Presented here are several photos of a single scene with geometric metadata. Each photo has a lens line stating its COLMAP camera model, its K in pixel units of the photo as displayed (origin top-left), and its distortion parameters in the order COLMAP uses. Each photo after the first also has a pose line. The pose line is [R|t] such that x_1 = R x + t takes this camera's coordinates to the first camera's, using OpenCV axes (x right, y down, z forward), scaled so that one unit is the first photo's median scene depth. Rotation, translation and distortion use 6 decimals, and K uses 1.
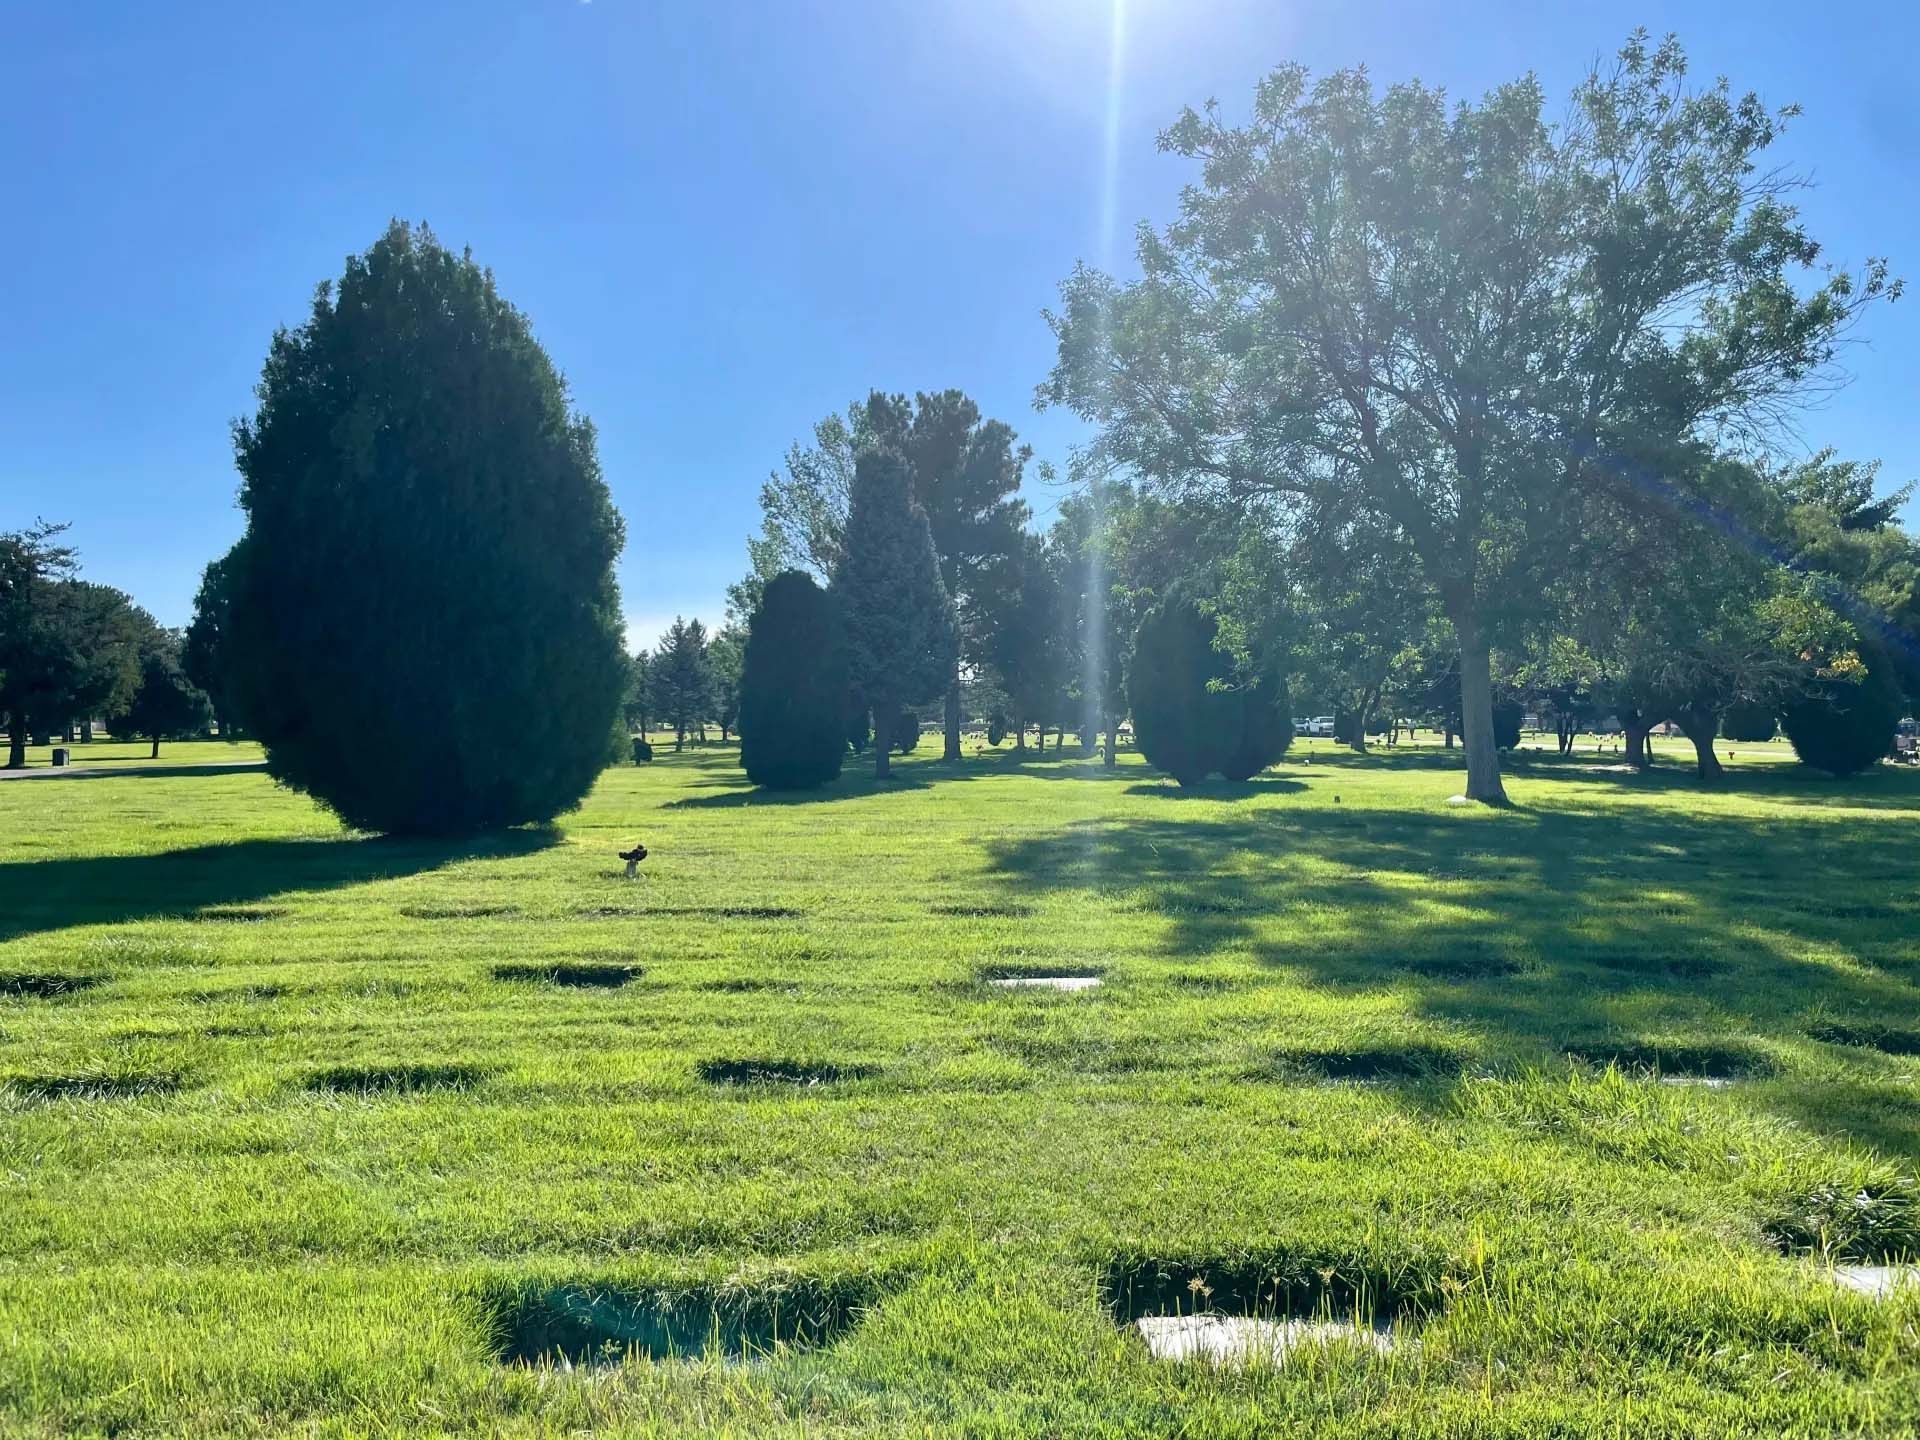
lens RADIAL K [[1456.0, 0, 960.0], [0, 1456.0, 720.0], [0, 0, 1]] dist [0.097688, -0.139840]
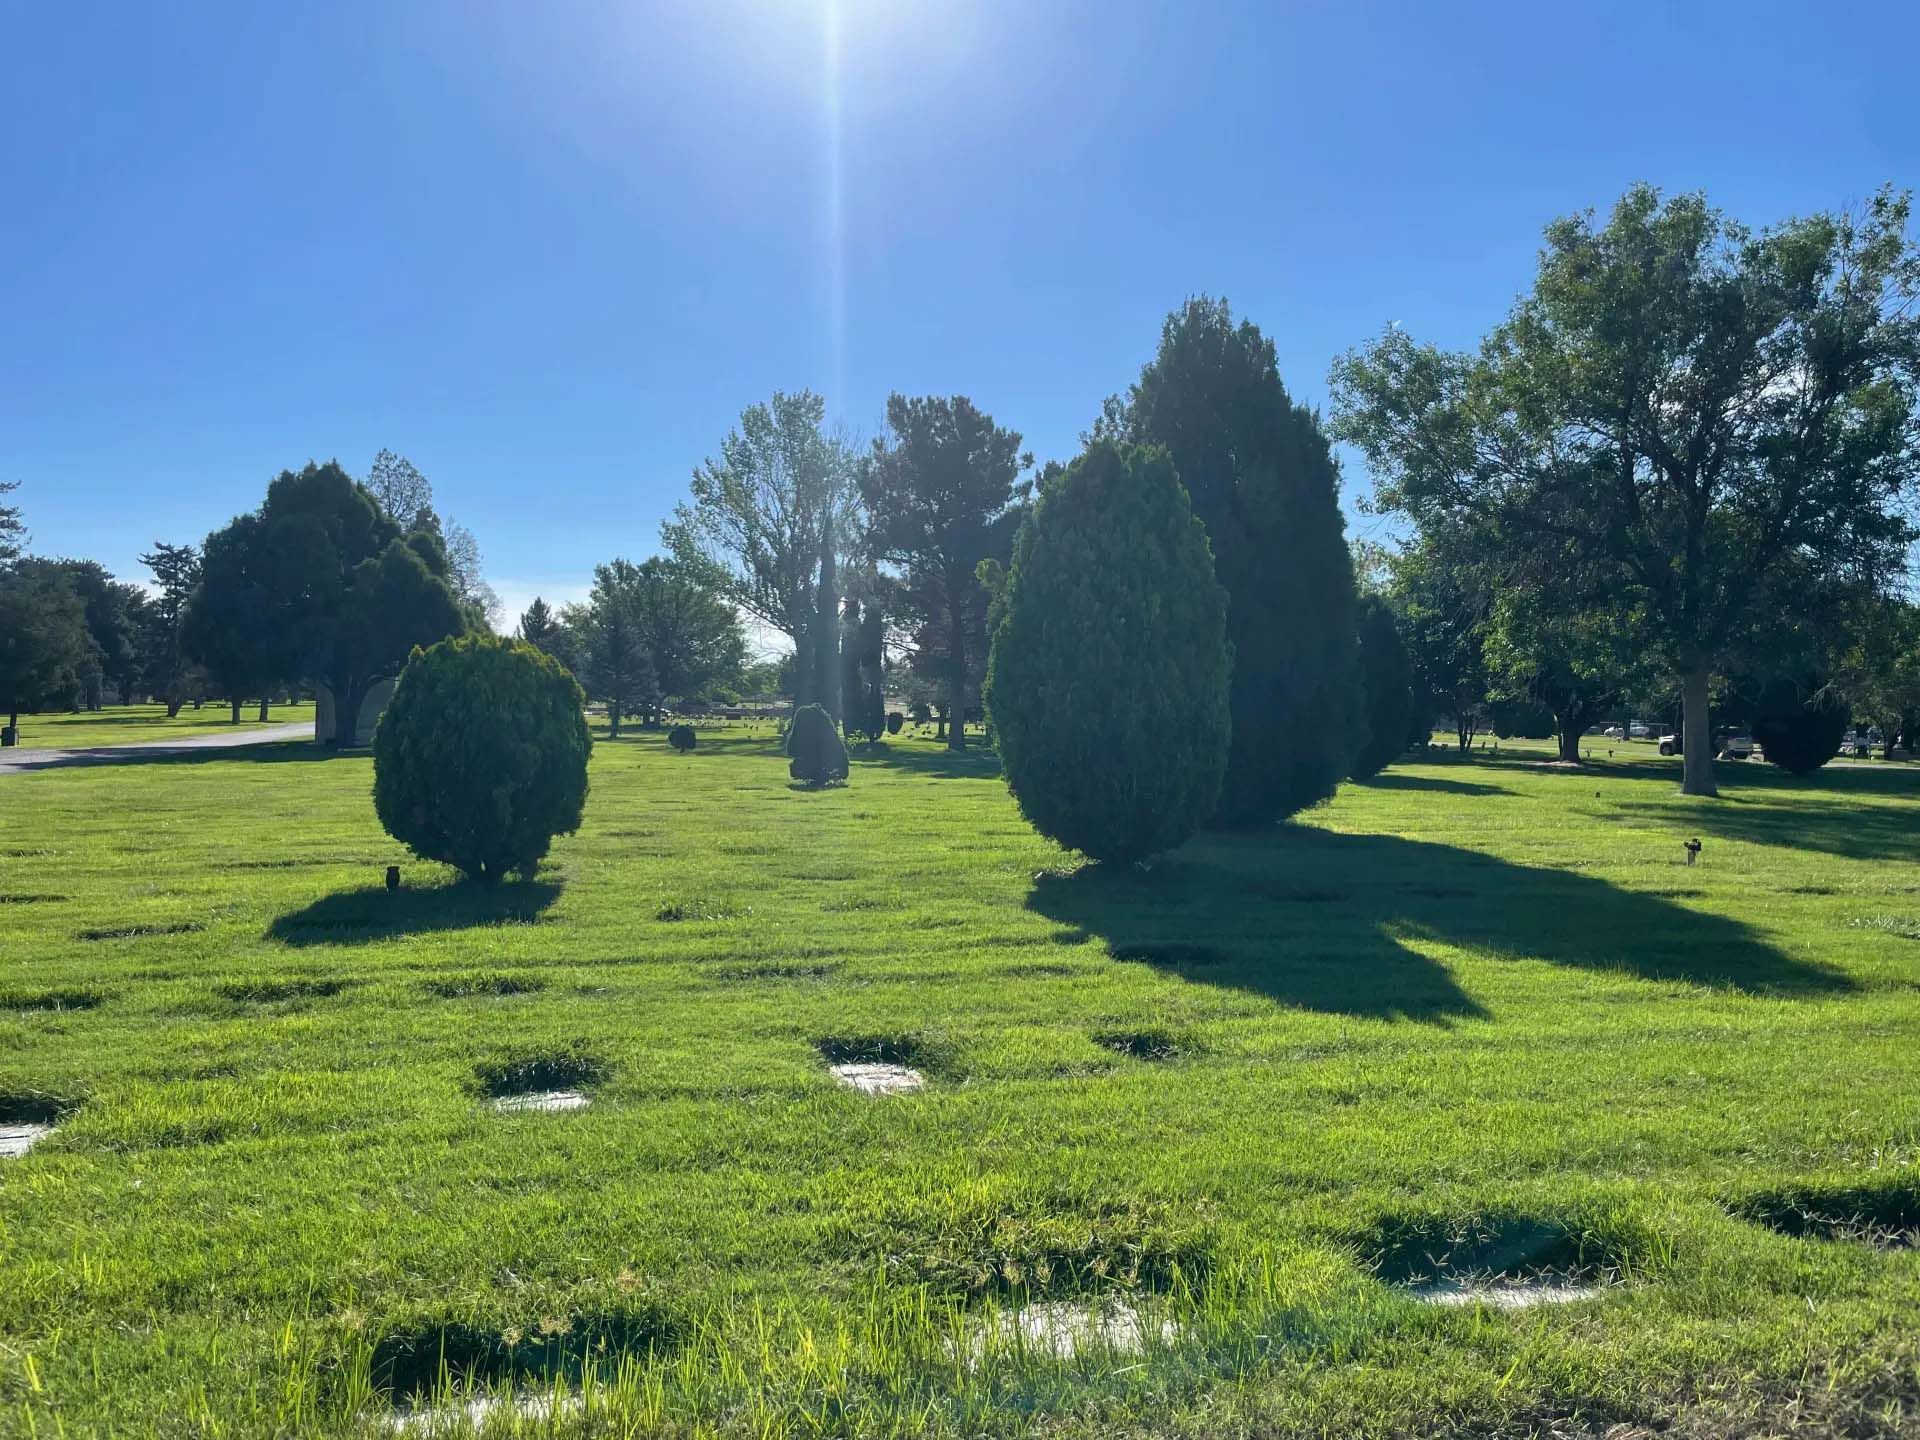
lens RADIAL K [[1456.0, 0, 960.0], [0, 1456.0, 720.0], [0, 0, 1]] dist [0.097688, -0.139840]
pose [[0.976975, 0.015719, 0.212774, -0.229777], [-0.018067, 0.999795, 0.009098, -0.004121], [-0.212587, -0.012733, 0.977059, -0.023619]]
